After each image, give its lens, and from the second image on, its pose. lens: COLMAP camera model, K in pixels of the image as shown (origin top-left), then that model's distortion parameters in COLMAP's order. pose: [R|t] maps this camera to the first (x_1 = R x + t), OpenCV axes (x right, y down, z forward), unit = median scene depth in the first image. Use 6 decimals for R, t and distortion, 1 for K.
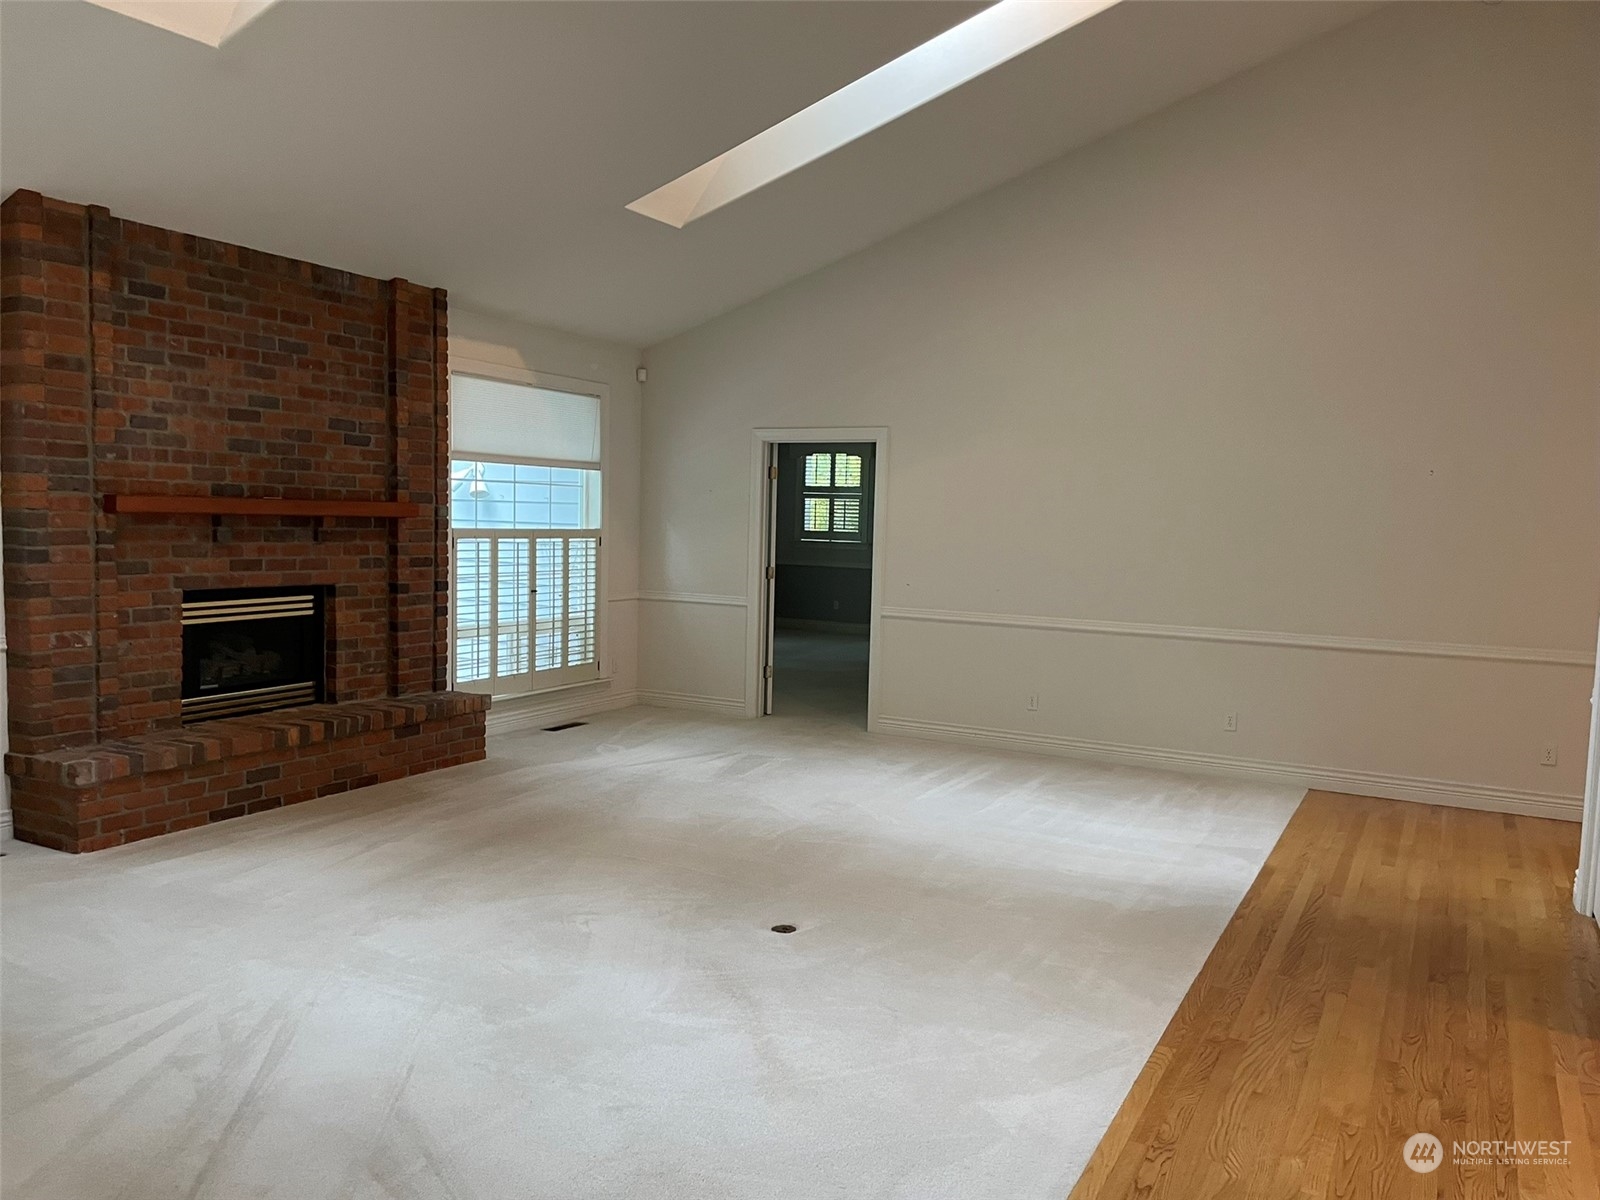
lens RADIAL K [[1218.5, 0, 798.2], [0, 1218.5, 597.7], [0, 0, 1]] dist [0.083733, -0.079304]
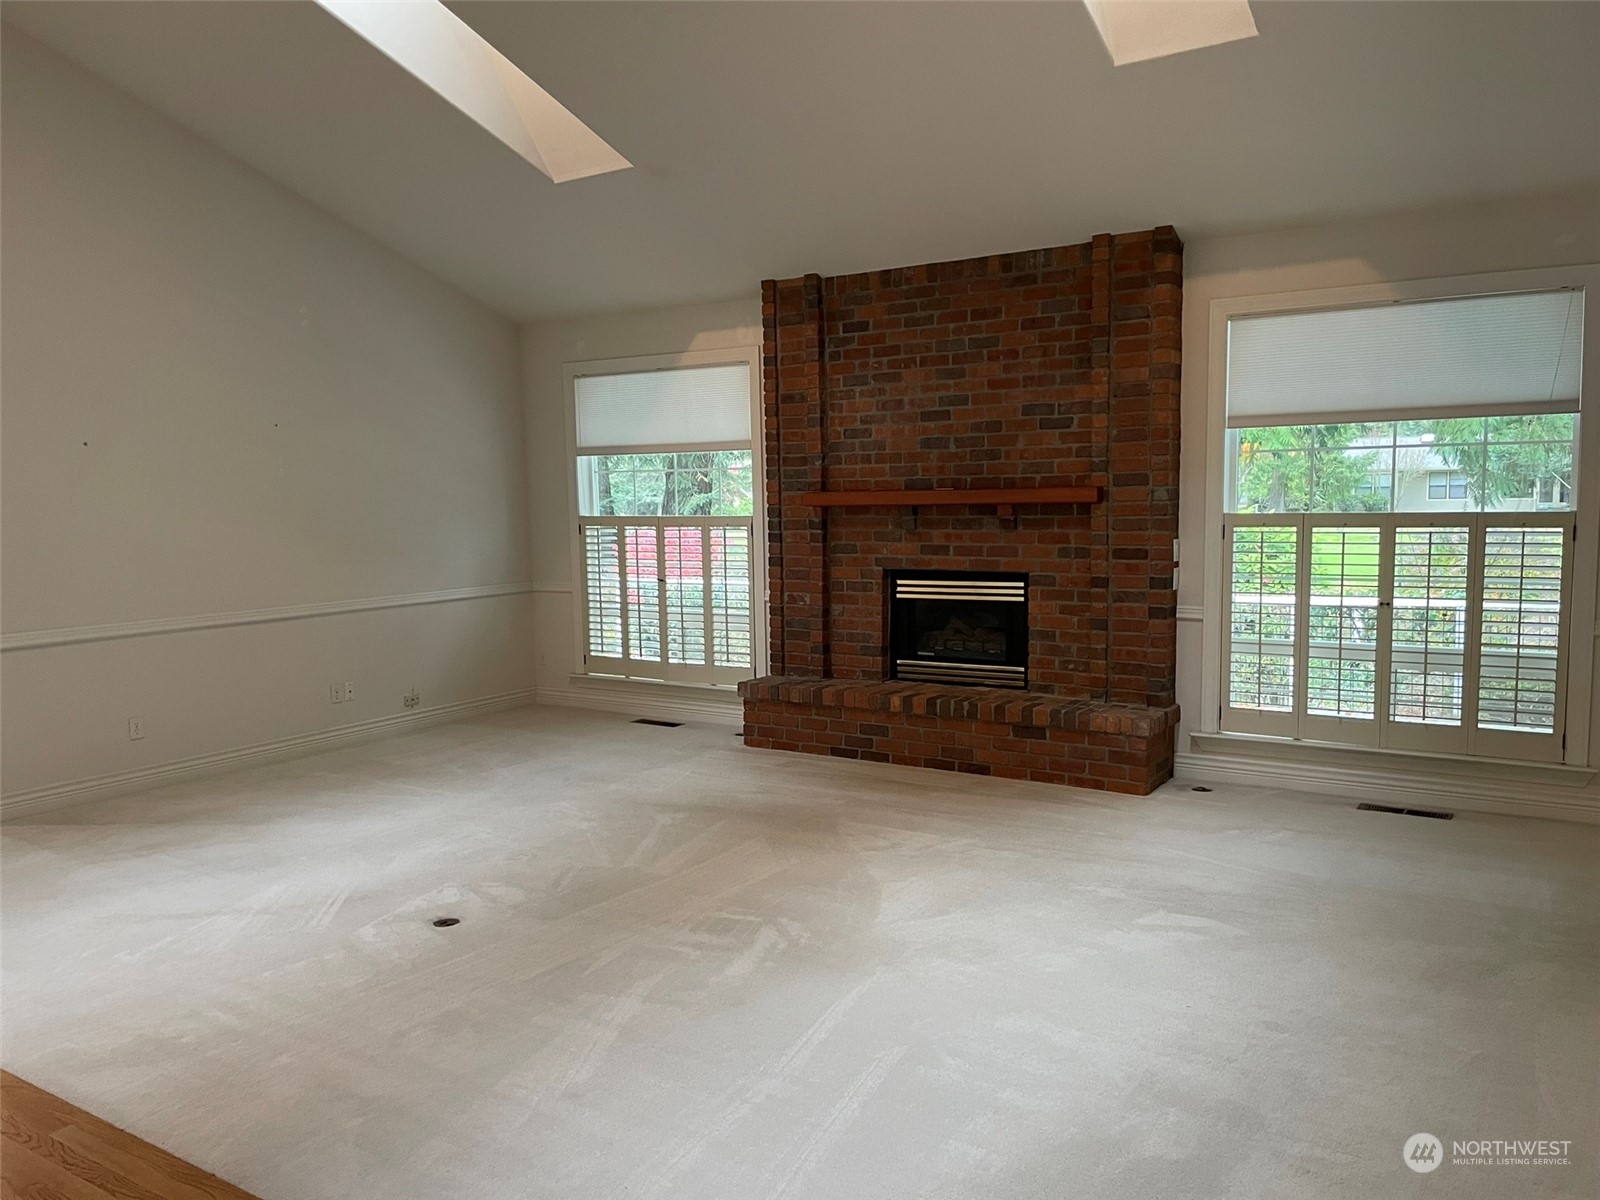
lens RADIAL K [[1218.5, 0, 791.8], [0, 1218.5, 614.9], [0, 0, 1]] dist [0.083733, -0.079304]
pose [[-0.080167, 0.078648, -0.993674, 0.668152], [-0.052017, 0.995194, 0.082965, -0.052625], [0.995423, 0.058339, -0.075691, 0.955593]]
